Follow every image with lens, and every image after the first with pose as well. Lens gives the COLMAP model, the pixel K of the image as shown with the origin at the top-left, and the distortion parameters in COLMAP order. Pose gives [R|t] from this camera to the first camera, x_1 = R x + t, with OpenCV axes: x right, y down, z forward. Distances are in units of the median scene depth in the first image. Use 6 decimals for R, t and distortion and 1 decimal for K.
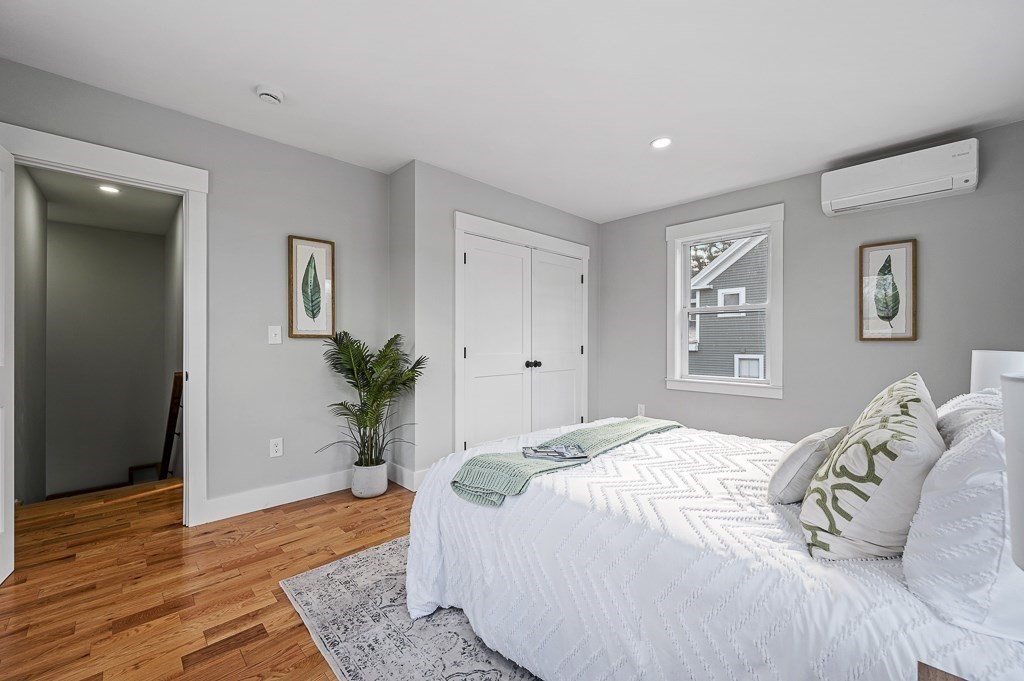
lens RADIAL K [[407.2, 0, 508.8], [0, 407.2, 337.2], [0, 0, 1]] dist [0.003088, 0.000365]
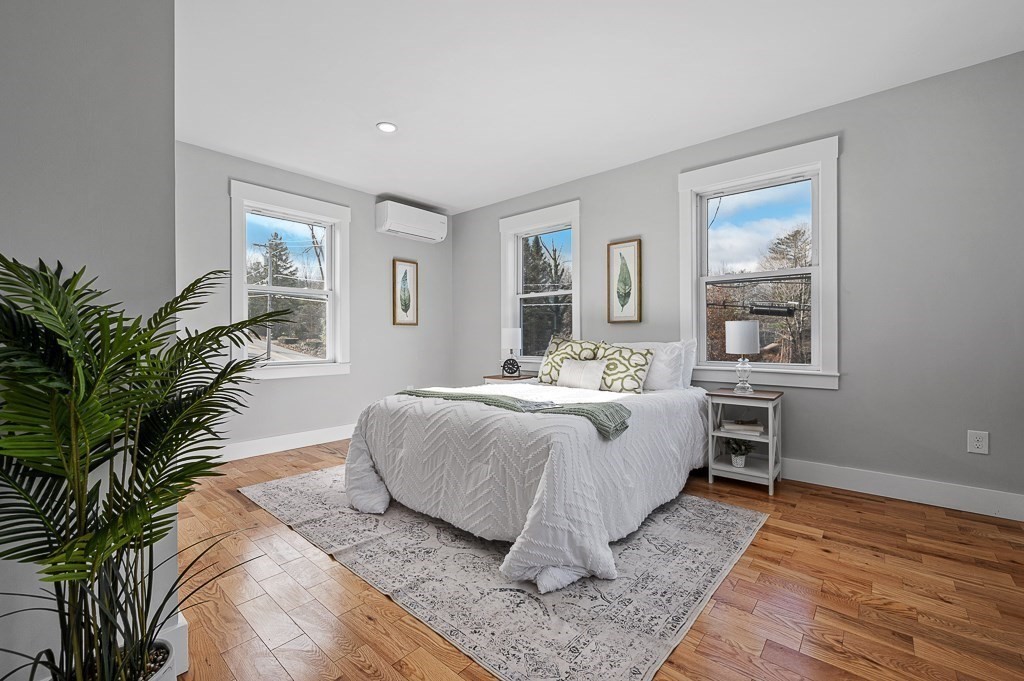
lens RADIAL K [[430.4, 0, 497.7], [0, 430.4, 337.2], [0, 0, 1]] dist [-0.000140, 0.000049]
pose [[-0.064763, -0.002675, 0.997897, -0.812370], [-0.001082, 0.999996, 0.002610, 0.055881], [-0.997900, -0.000911, -0.064766, 0.862088]]
